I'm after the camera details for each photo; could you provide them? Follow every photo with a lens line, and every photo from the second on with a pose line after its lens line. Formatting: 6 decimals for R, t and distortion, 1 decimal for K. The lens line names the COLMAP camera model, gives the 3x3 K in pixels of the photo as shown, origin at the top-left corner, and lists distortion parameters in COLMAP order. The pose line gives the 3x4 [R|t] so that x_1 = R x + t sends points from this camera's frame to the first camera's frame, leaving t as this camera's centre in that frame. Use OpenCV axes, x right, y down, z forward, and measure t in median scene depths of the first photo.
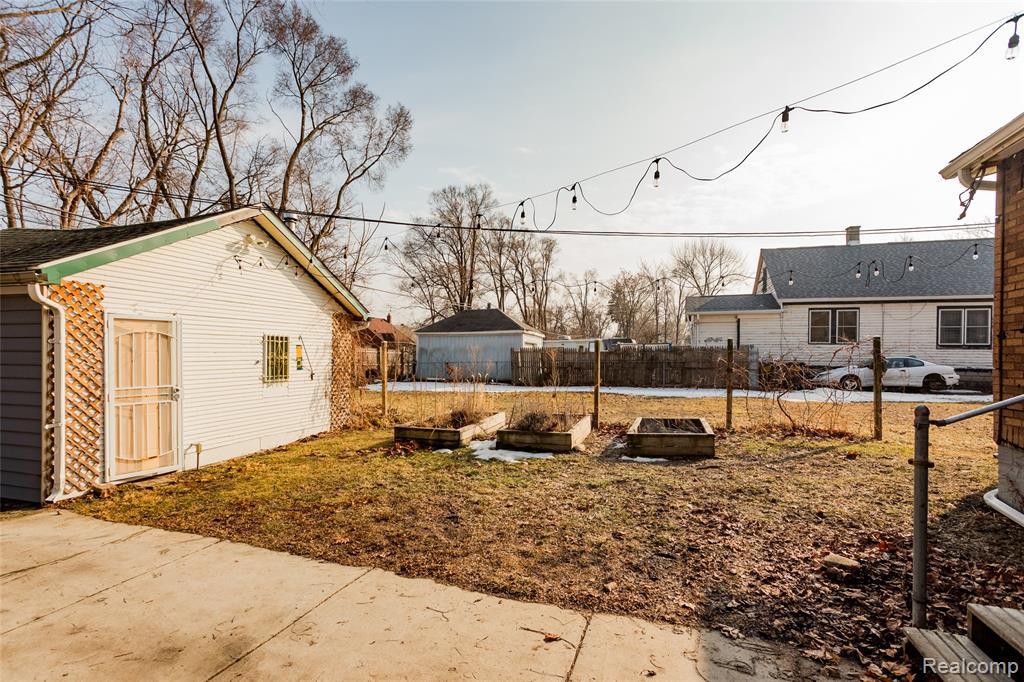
lens RADIAL K [[476.8, 0, 512.5], [0, 476.8, 337.1], [0, 0, 1]] dist [0.002722, -0.000165]
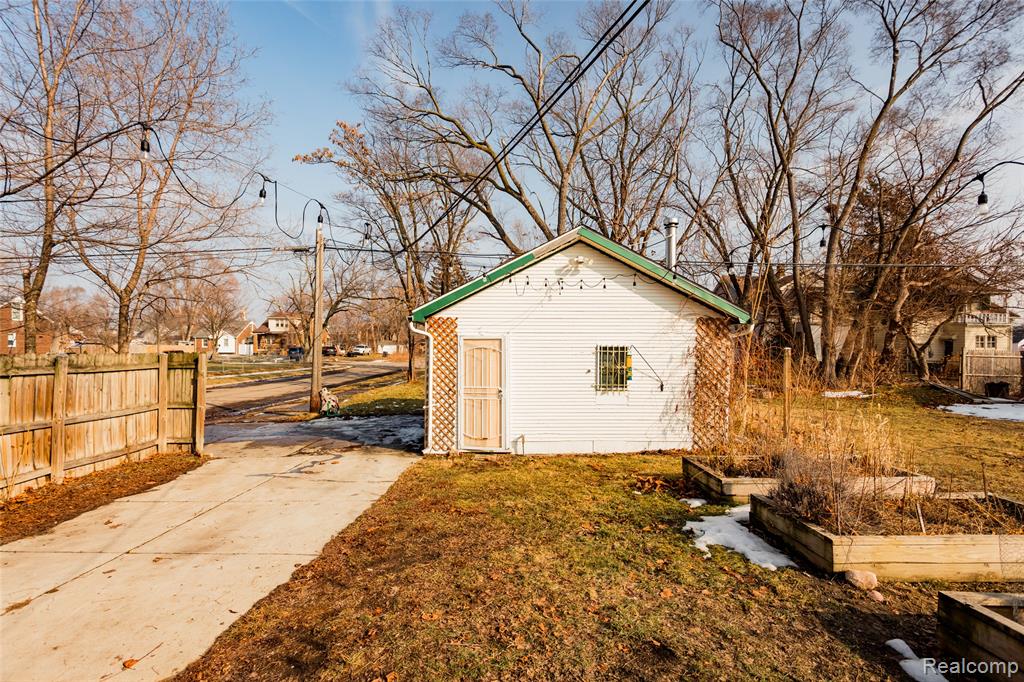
lens RADIAL K [[476.8, 0, 512.5], [0, 476.8, 337.1], [0, 0, 1]] dist [0.002722, -0.000165]
pose [[0.315927, -0.034051, -0.948172, 0.556685], [0.031447, 0.999182, -0.025405, -0.003365], [0.948262, -0.021791, 0.316739, 0.616030]]
